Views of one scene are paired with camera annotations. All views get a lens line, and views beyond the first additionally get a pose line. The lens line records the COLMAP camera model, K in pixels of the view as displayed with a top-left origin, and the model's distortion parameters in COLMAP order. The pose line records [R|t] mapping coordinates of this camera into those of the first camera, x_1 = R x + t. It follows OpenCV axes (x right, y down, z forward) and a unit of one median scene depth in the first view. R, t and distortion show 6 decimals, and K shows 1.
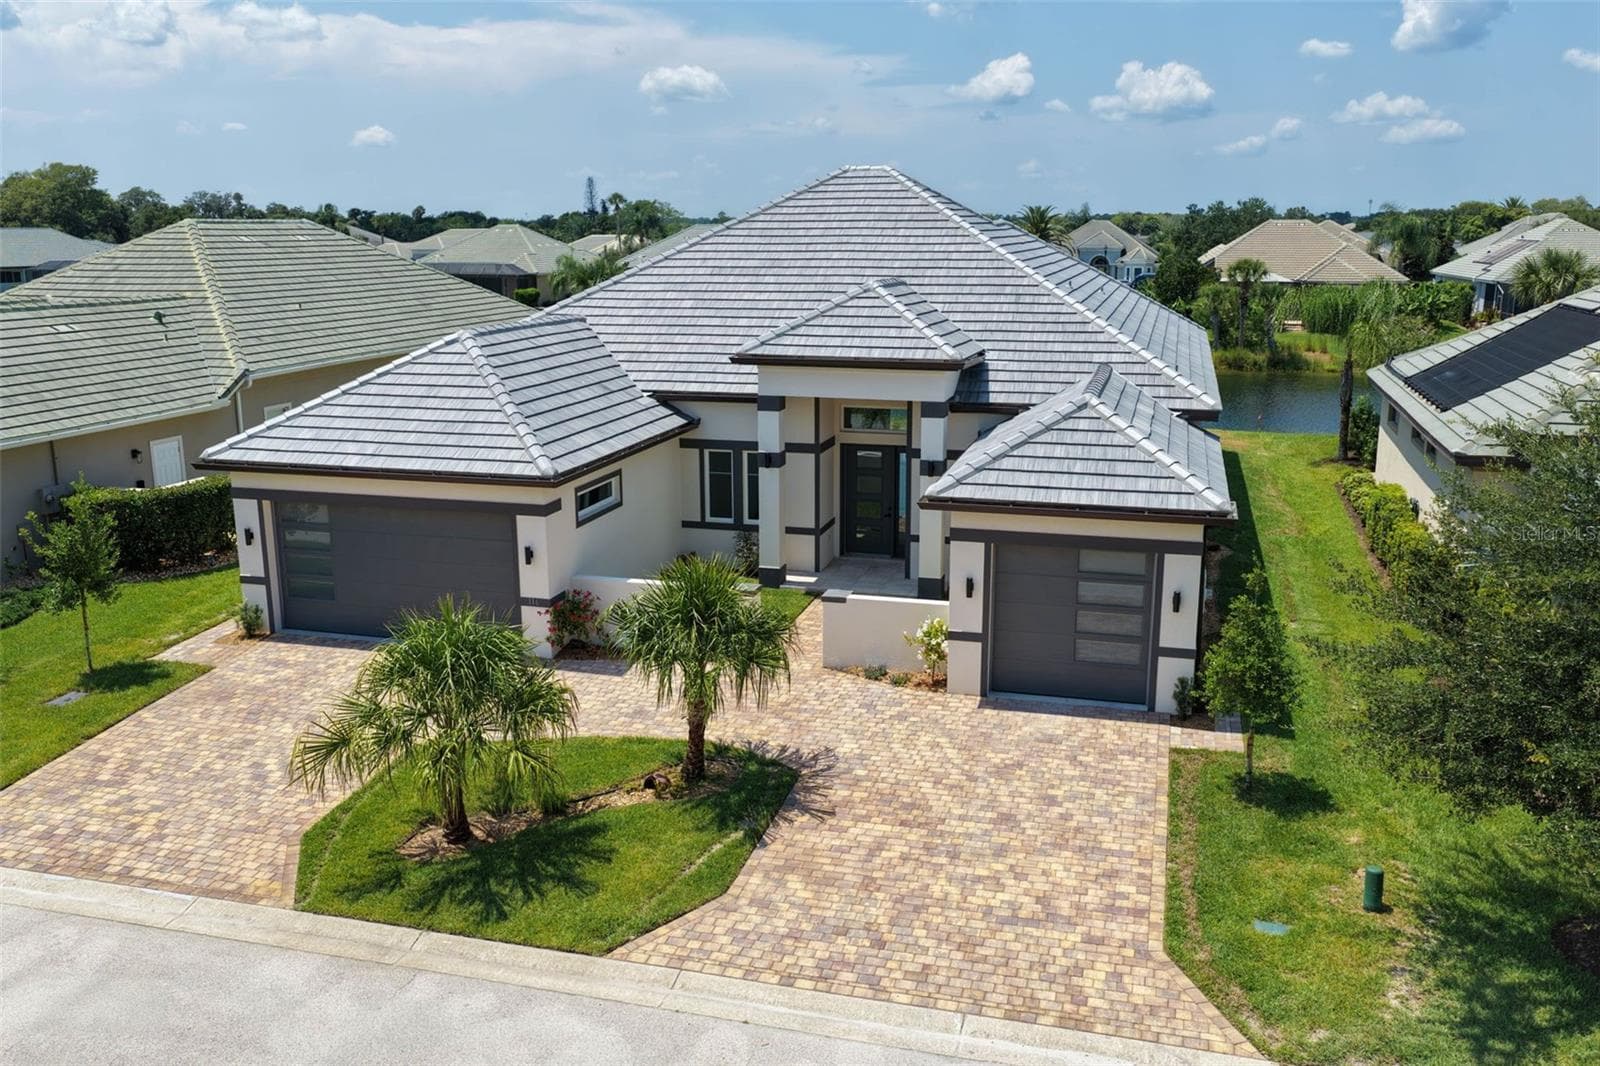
lens RADIAL K [[1330.7, 0, 800.0], [0, 1330.7, 533.0], [0, 0, 1]] dist [-0.008285, 0.021781]
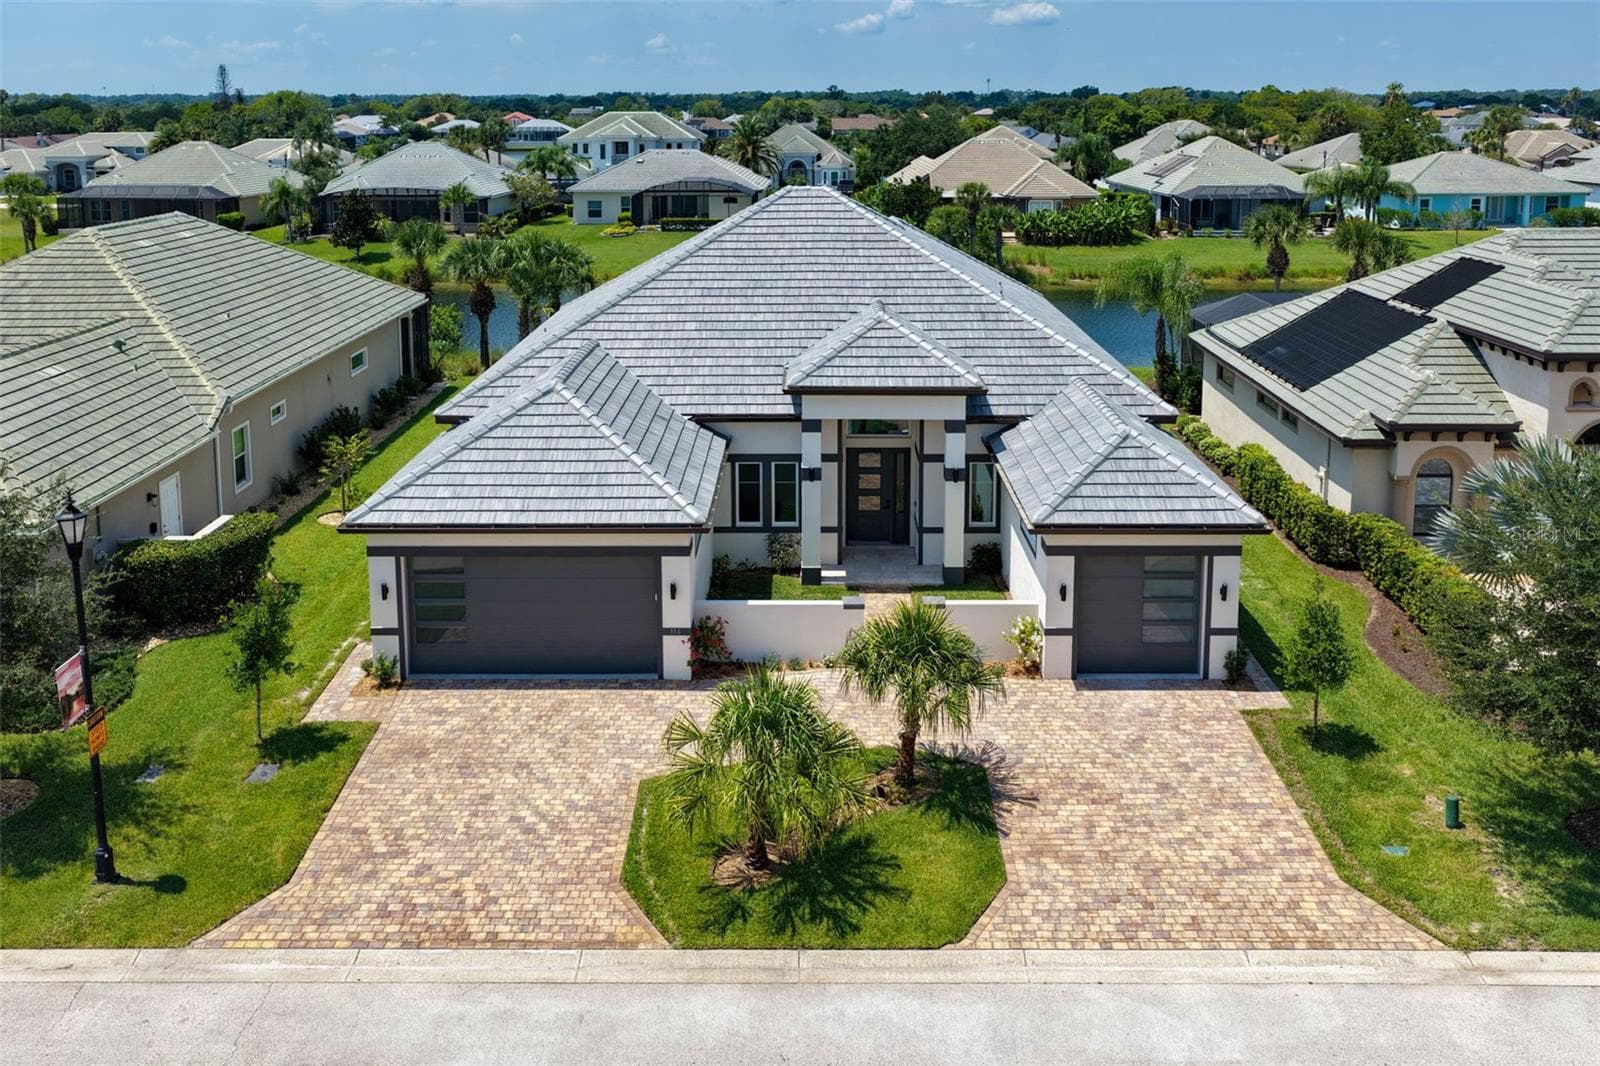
lens RADIAL K [[1390.1, 0, 802.9], [0, 1390.1, 284.8], [0, 0, 1]] dist [-0.004133, 0.004013]
pose [[0.964693, -0.034571, 0.261099, -0.398066], [0.059156, 0.994460, -0.086893, -0.133738], [-0.256648, 0.099271, 0.961393, -0.196905]]
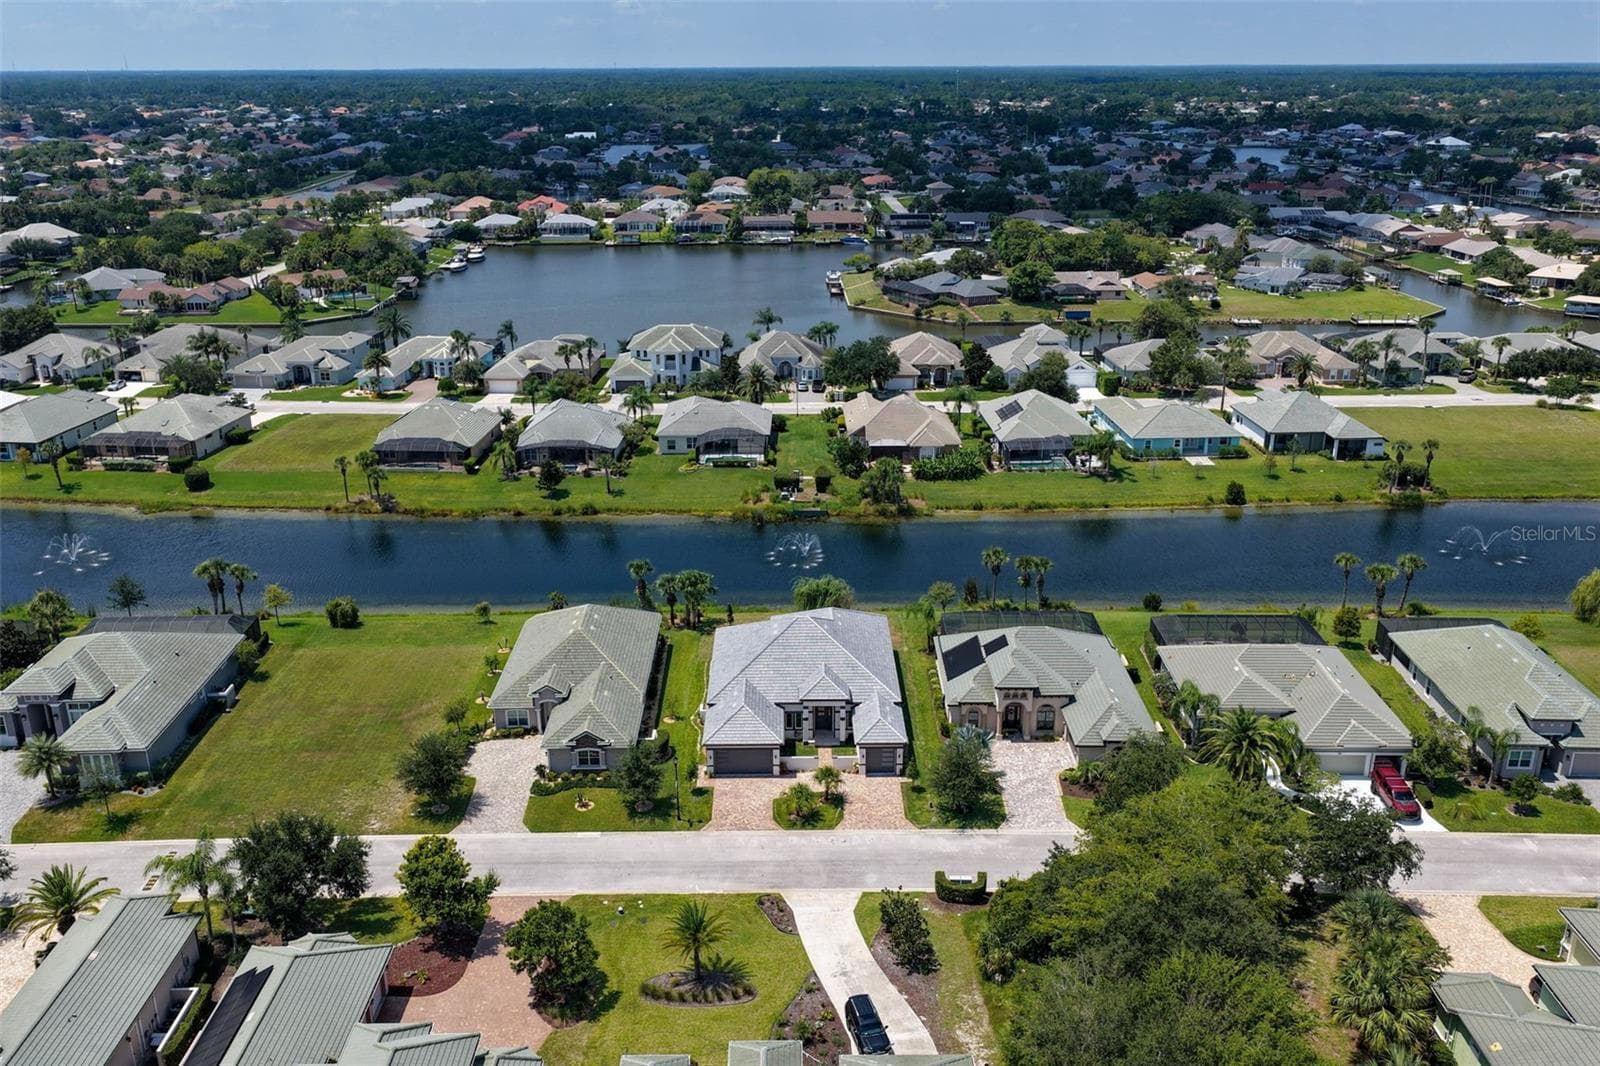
lens RADIAL K [[1330.7, 0, 800.0], [0, 1330.7, 533.0], [0, 0, 1]] dist [-0.008285, 0.021781]
pose [[0.960308, -0.094488, 0.262453, -1.359940], [0.064372, 0.990553, 0.121084, -1.430419], [-0.271414, -0.099383, 0.957318, -3.775728]]
